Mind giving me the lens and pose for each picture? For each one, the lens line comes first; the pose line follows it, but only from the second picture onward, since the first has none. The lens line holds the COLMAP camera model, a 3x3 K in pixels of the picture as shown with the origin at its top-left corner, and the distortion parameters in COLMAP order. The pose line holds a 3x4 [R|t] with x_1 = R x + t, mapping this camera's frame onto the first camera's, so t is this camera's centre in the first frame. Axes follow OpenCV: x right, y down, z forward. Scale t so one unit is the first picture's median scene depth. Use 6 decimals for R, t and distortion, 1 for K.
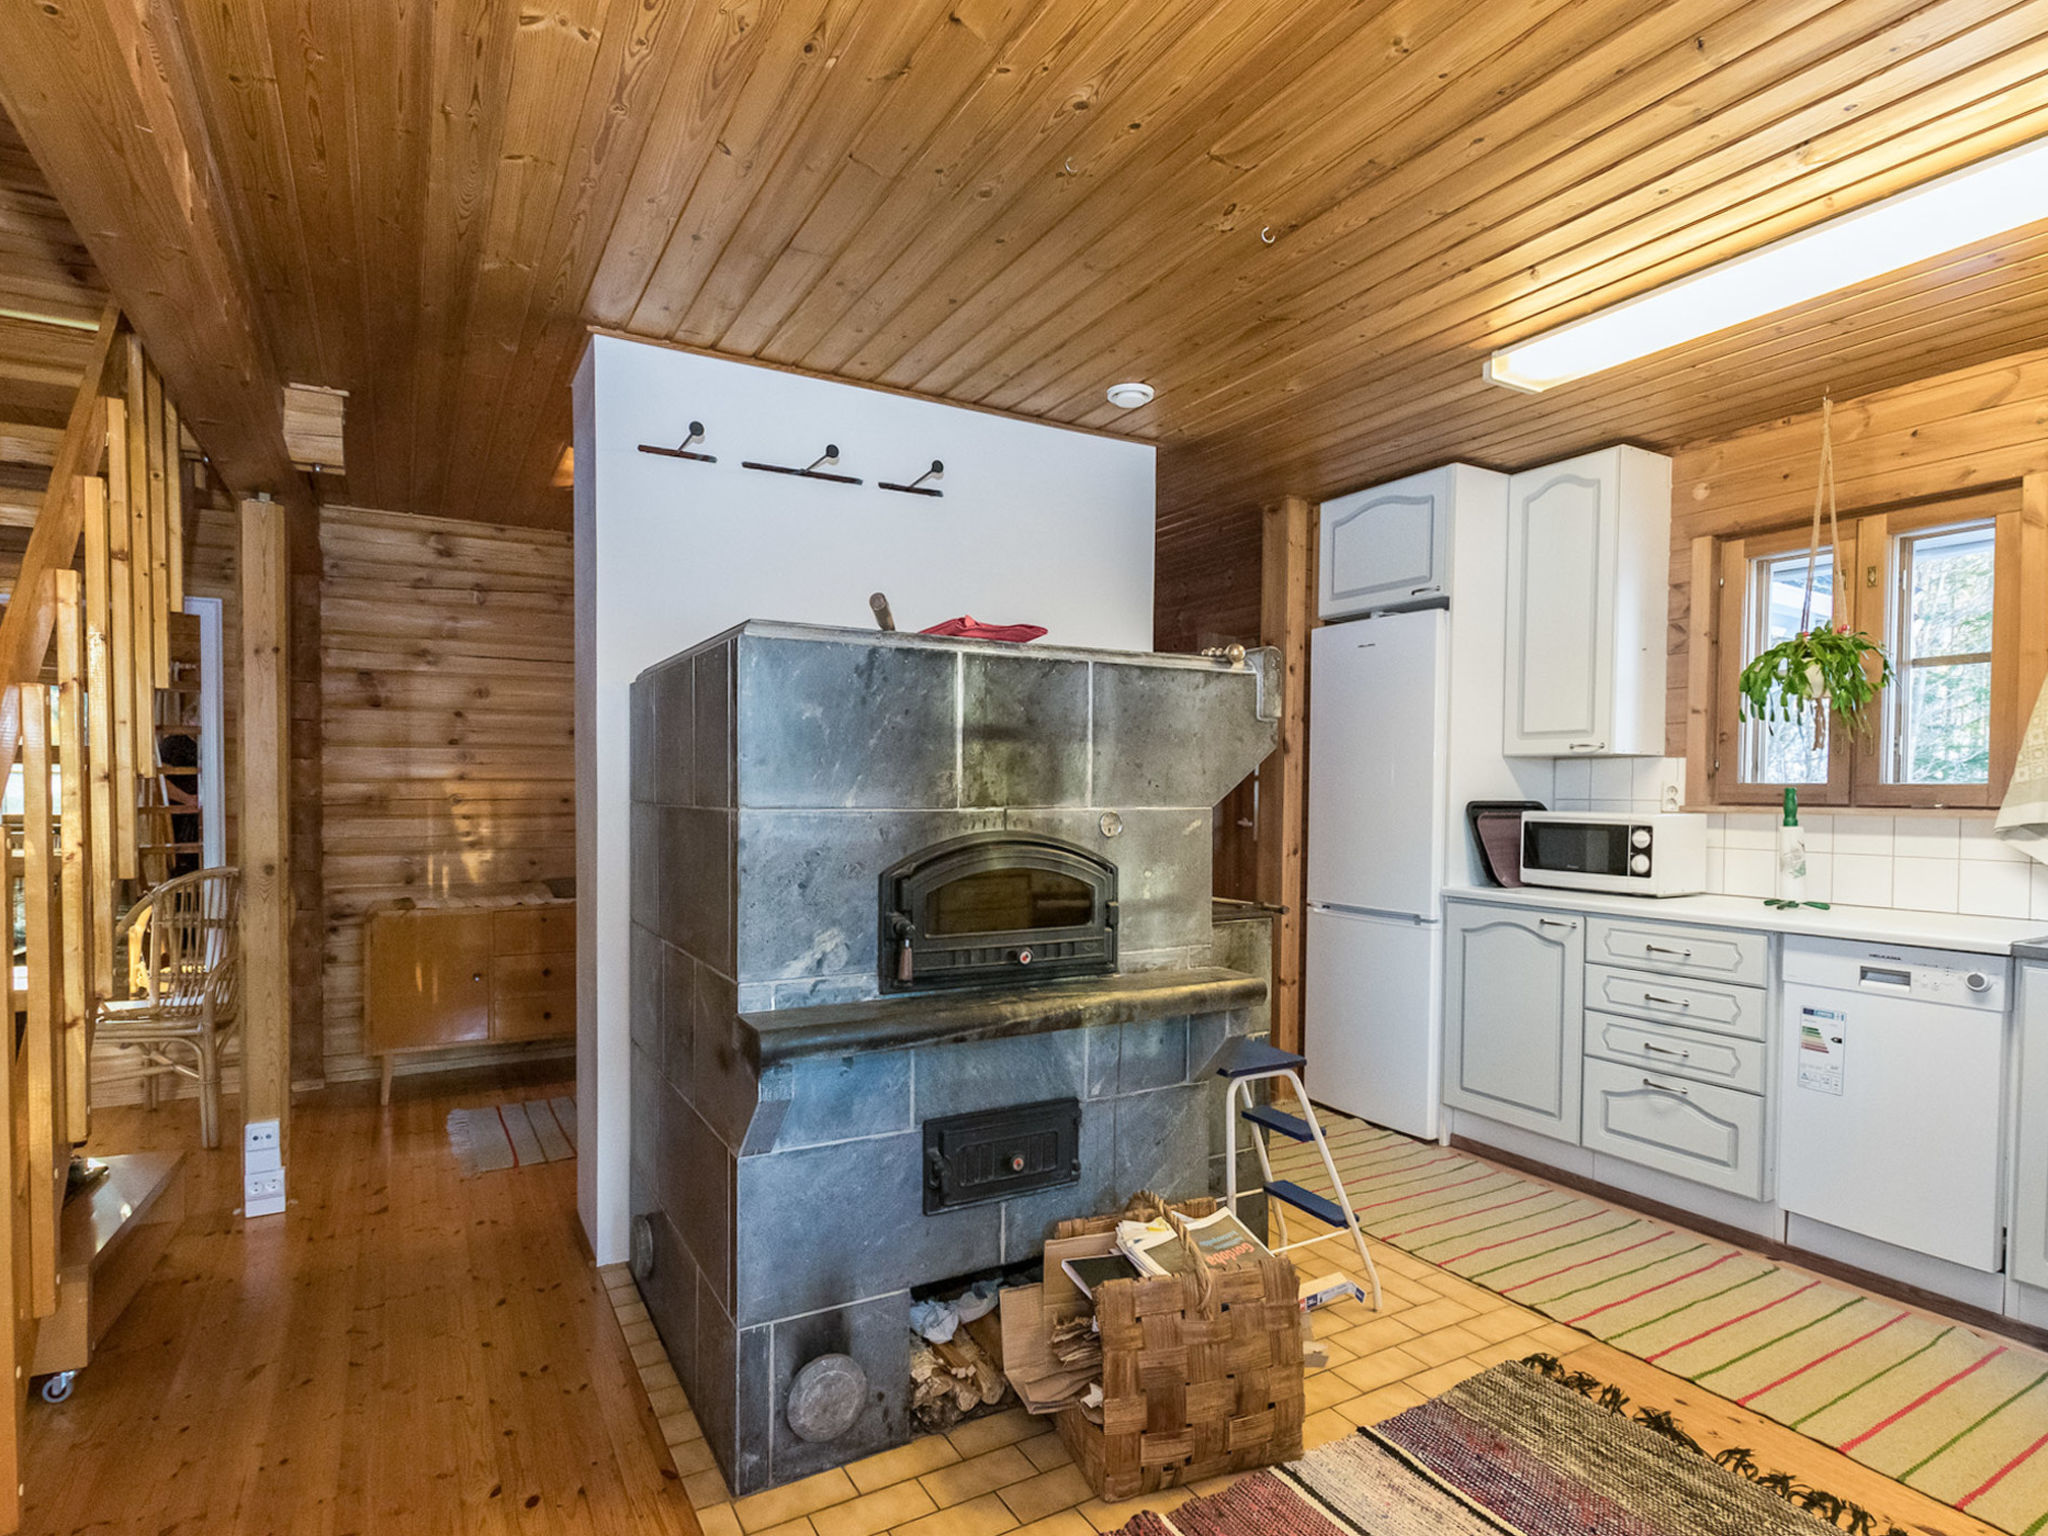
lens RADIAL K [[1086.4, 0, 1021.4], [0, 1086.4, 817.8], [0, 0, 1]] dist [0.003340, 0.000569]
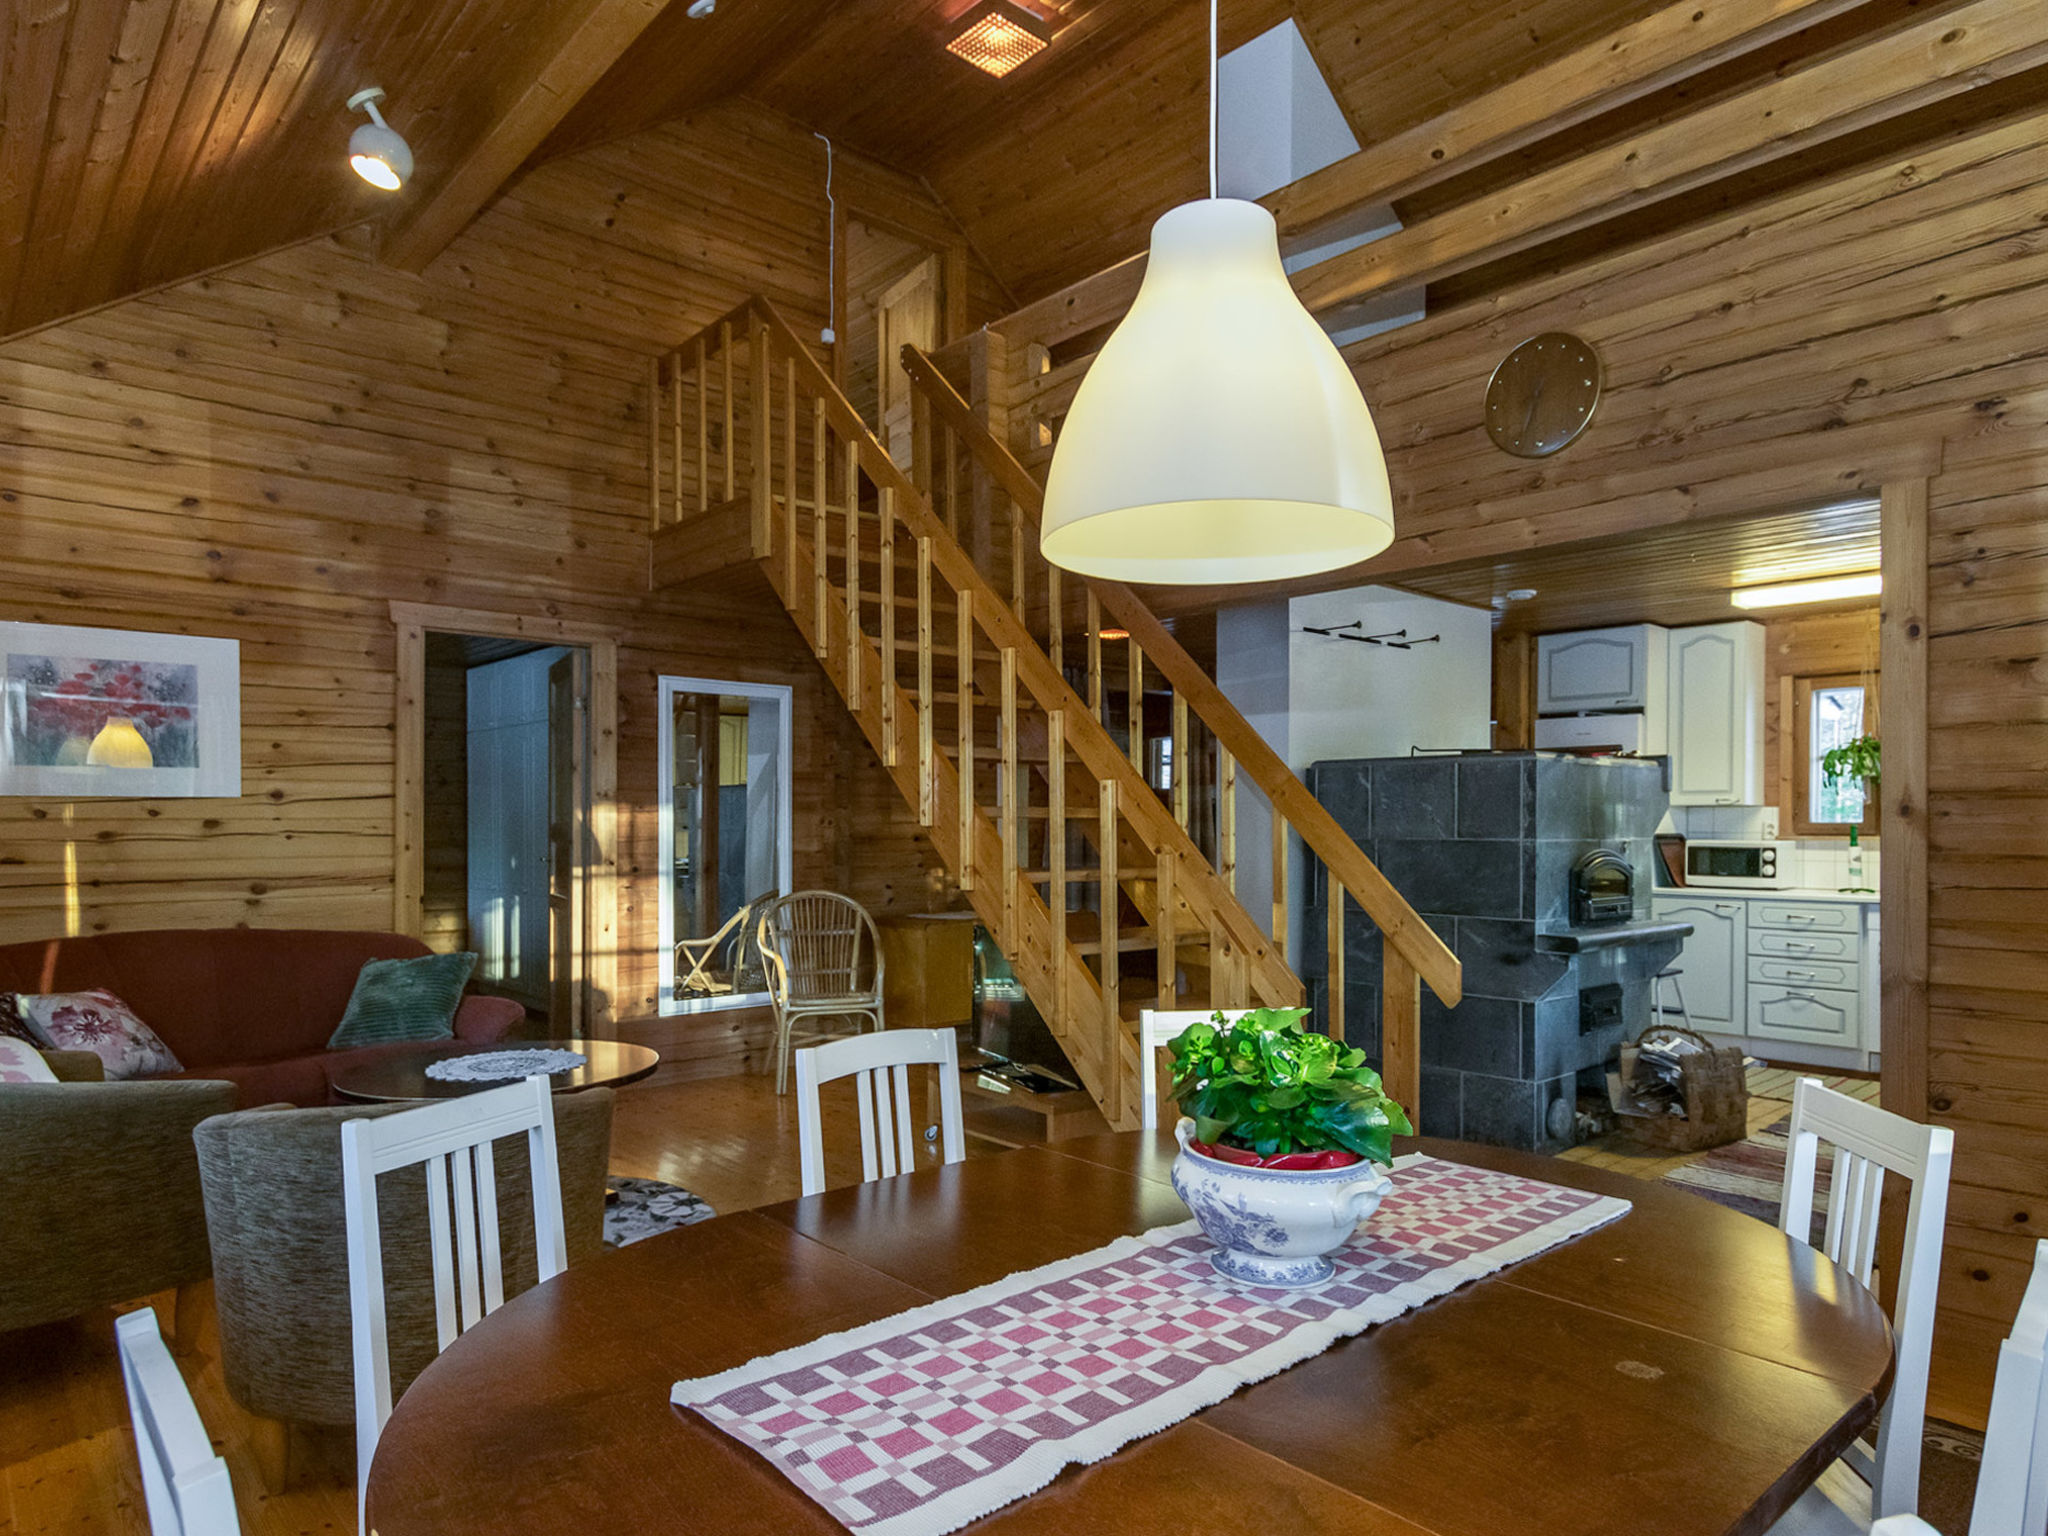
lens RADIAL K [[1241.6, 0, 1037.6], [0, 1241.6, 831.7], [0, 0, 1]] dist [0.003331, 0.001067]
pose [[0.977607, -0.005949, 0.210354, -0.937995], [0.010051, 0.999779, -0.018439, 0.006533], [-0.210198, 0.020141, 0.977451, -0.648134]]
